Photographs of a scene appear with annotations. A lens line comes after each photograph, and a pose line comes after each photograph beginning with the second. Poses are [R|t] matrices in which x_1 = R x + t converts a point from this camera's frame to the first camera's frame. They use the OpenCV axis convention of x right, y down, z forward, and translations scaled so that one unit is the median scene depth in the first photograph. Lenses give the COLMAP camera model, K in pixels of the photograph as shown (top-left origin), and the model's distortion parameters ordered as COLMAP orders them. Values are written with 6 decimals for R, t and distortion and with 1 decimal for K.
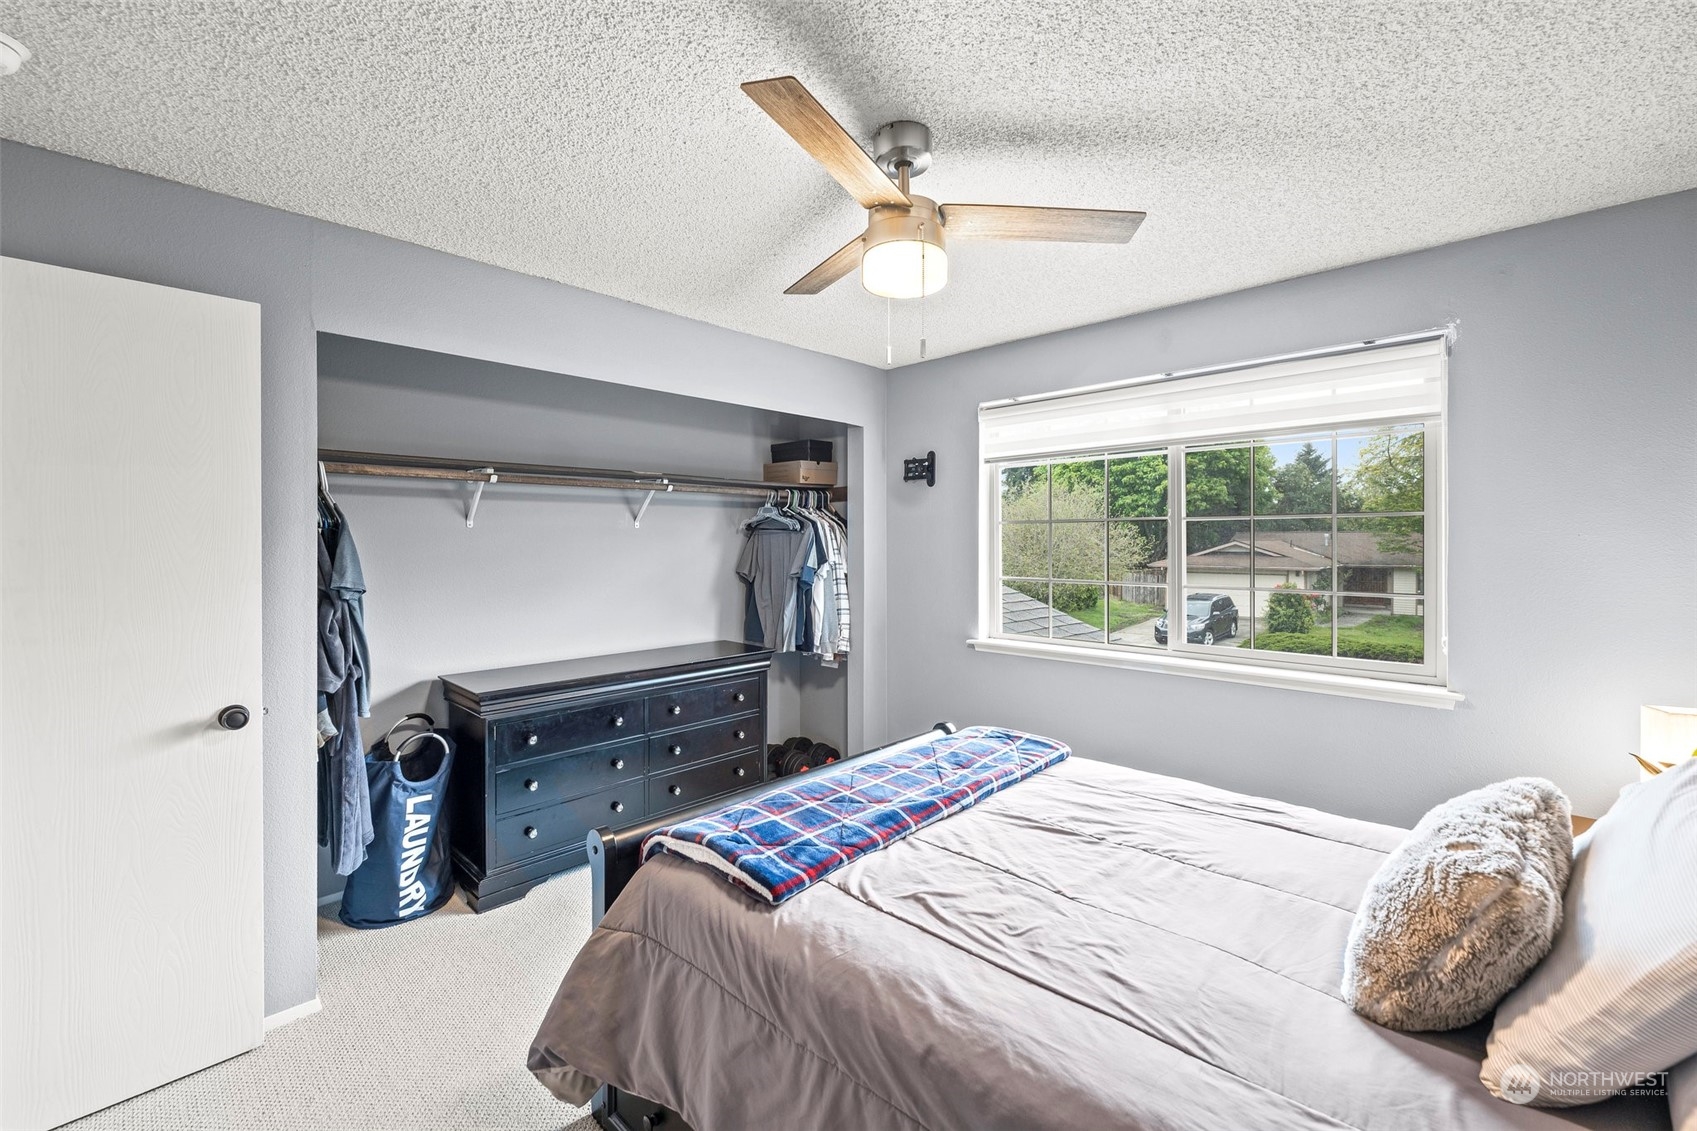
lens RADIAL K [[709.2, 0, 857.5], [0, 709.2, 541.2], [0, 0, 1]] dist [0.000307, 0.000089]
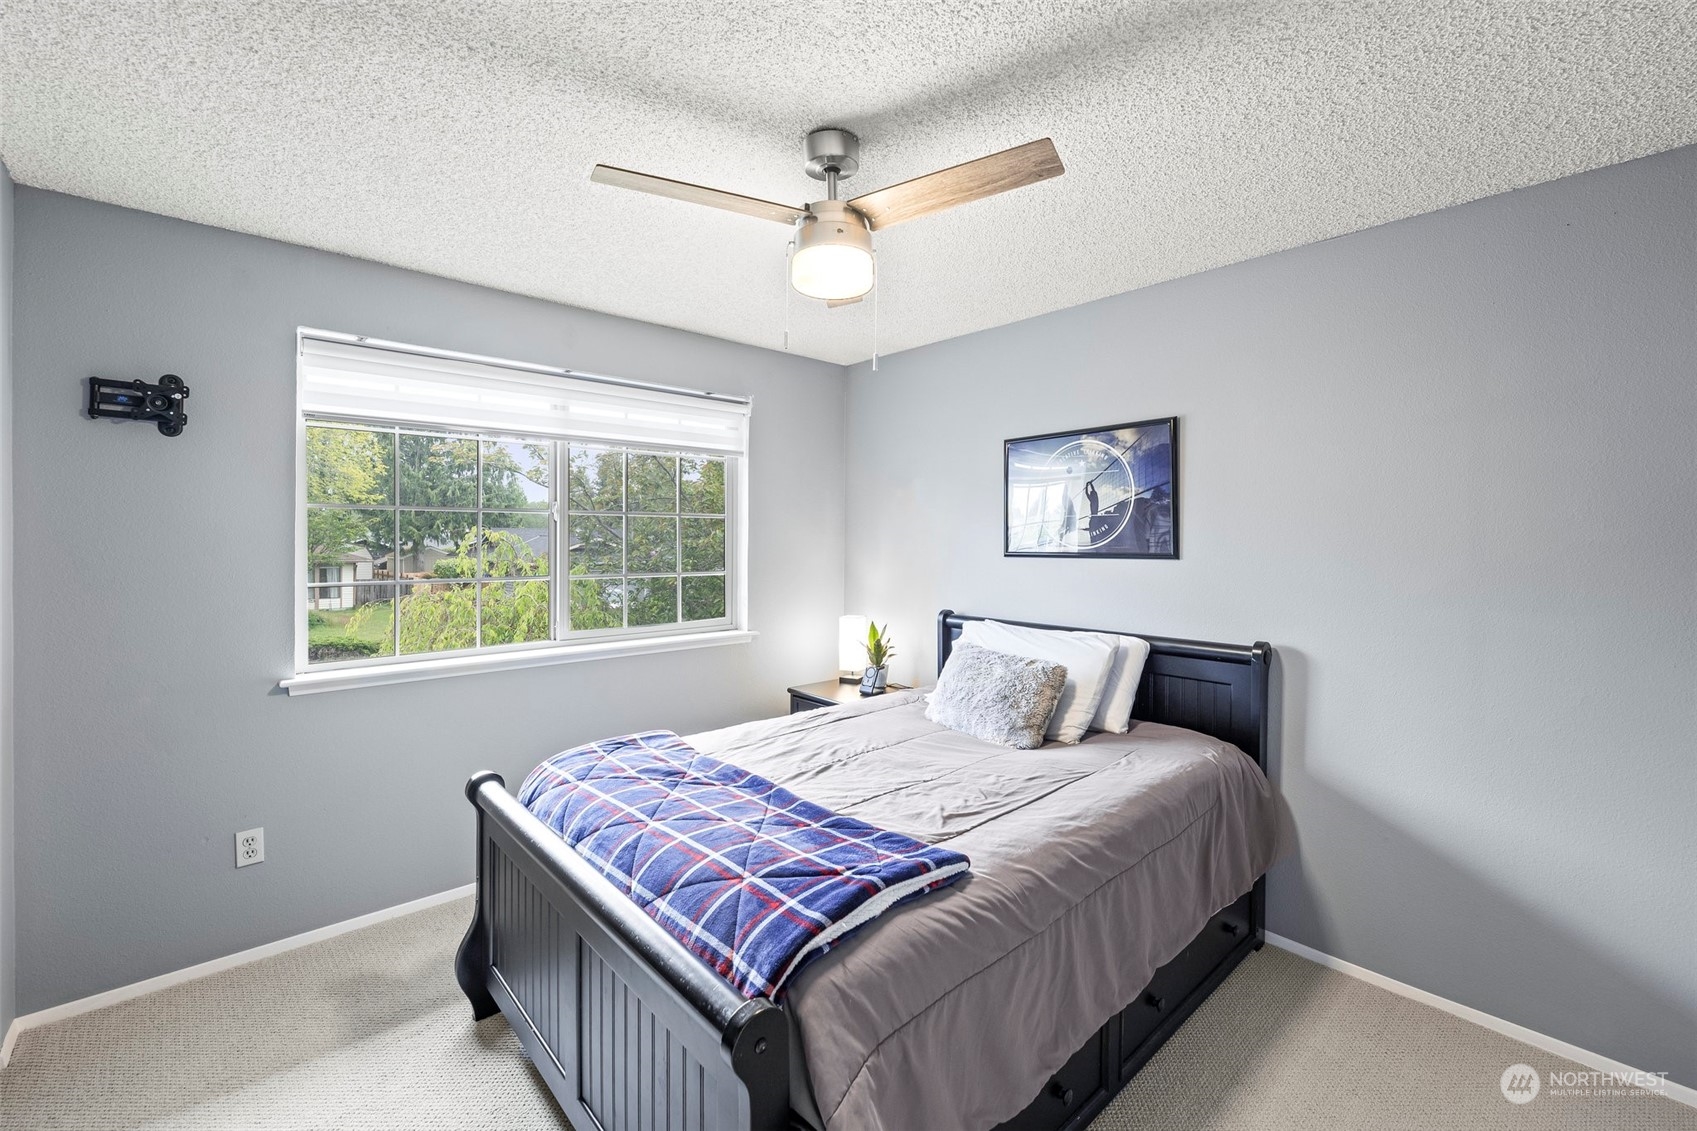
lens RADIAL K [[709.2, 0, 857.5], [0, 709.2, 541.2], [0, 0, 1]] dist [0.000307, 0.000089]
pose [[0.063734, -0.004480, 0.997957, -0.990289], [-0.004234, 0.999980, 0.004759, 0.007553], [-0.997958, -0.004529, 0.063714, 0.909916]]
